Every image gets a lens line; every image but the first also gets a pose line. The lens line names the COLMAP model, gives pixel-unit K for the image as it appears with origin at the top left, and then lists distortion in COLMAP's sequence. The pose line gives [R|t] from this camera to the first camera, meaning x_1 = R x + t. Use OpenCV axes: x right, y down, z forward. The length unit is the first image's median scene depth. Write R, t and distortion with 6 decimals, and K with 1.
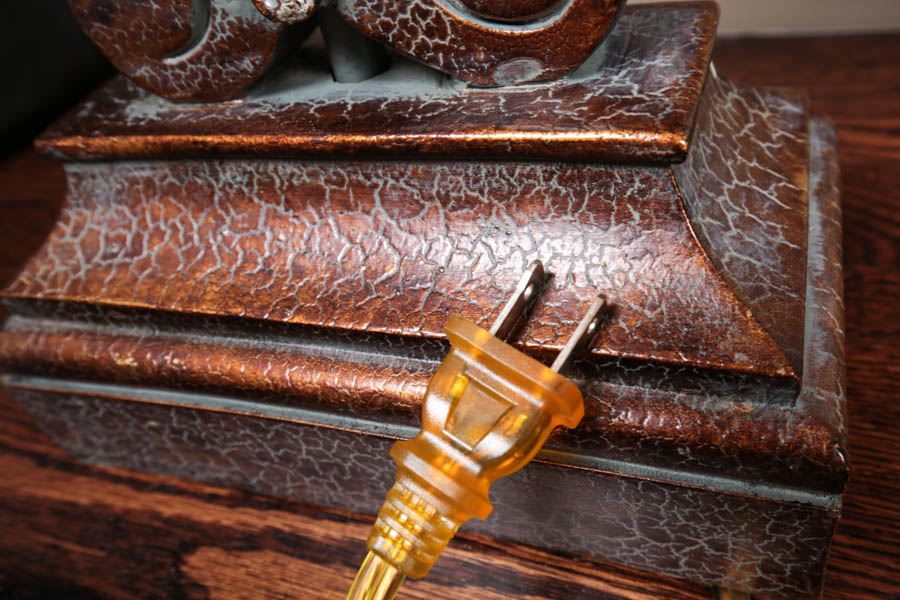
lens RADIAL K [[778.3, 0, 449.8], [0, 778.3, 318.8], [0, 0, 1]] dist [0.001108, -0.006994]
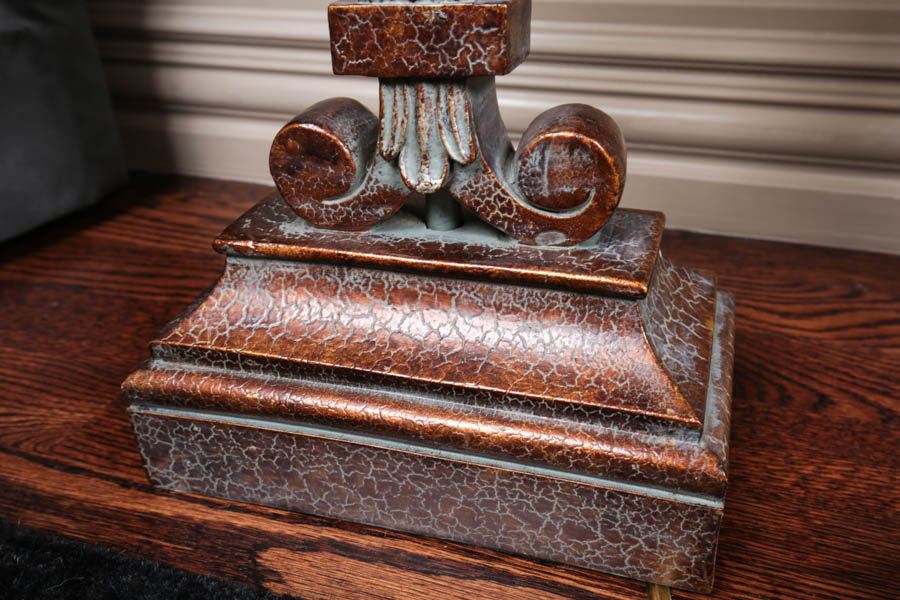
lens RADIAL K [[885.1, 0, 450.0], [0, 885.1, 300.0], [0, 0, 1]] dist [-0.004584, 0.007985]
pose [[0.987093, 0.122526, 0.103126, -0.283618], [-0.096568, 0.969081, -0.227060, 0.248068], [-0.127758, 0.214171, 0.968405, -0.739992]]
